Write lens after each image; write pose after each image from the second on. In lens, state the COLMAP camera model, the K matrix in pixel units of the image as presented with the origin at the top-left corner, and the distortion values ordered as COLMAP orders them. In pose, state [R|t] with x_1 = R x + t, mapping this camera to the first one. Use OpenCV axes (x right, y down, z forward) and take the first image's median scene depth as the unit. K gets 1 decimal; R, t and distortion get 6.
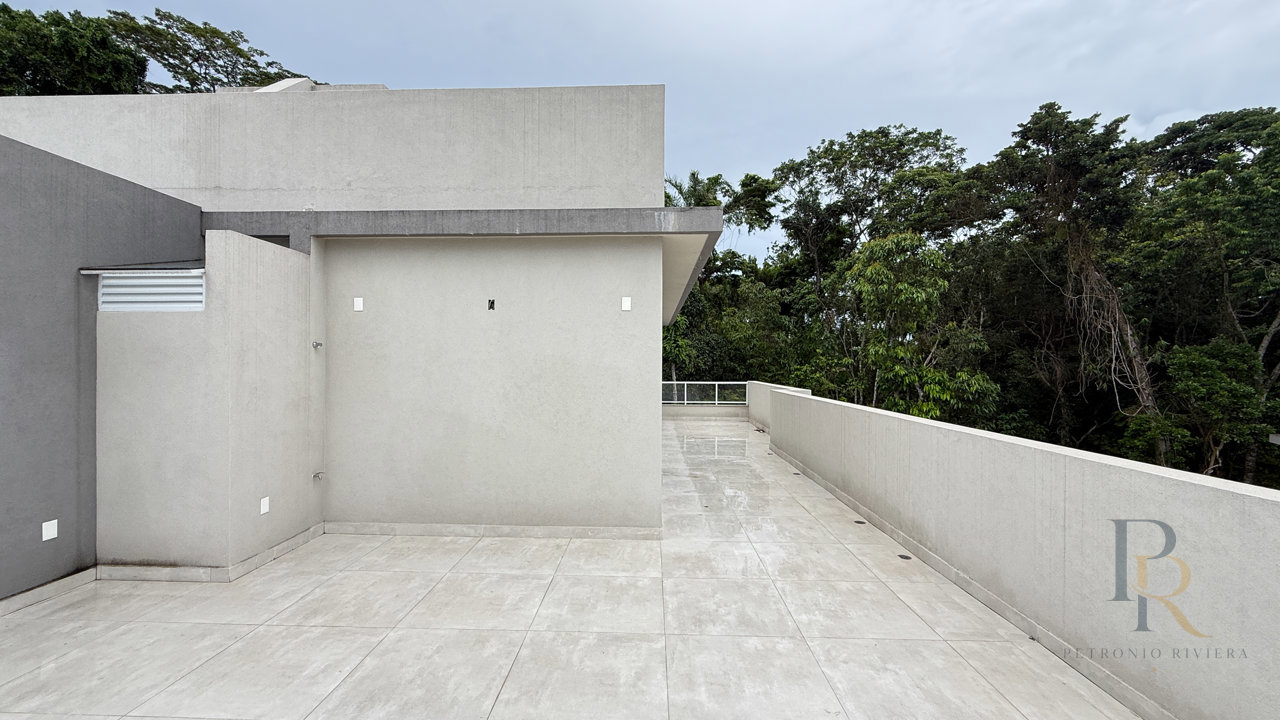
lens RADIAL K [[511.6, 0, 636.5], [0, 511.6, 356.9], [0, 0, 1]] dist [0.002734, 0.000637]
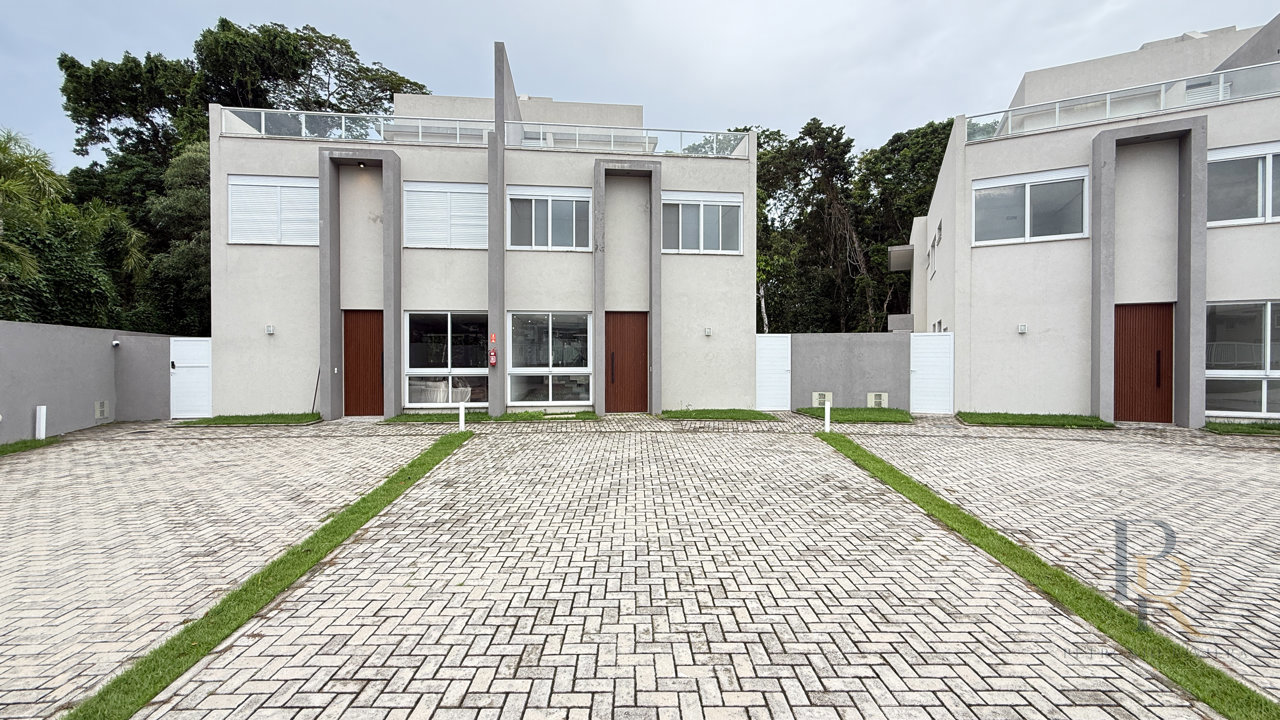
lens RADIAL K [[511.6, 0, 635.0], [0, 511.6, 360.0], [0, 0, 1]] dist [0.002734, 0.000637]
pose [[0.990748, -0.003128, 0.135681, -0.161735], [0.000966, 0.999872, 0.016001, 0.410305], [-0.135713, -0.015722, 0.990623, -0.883716]]
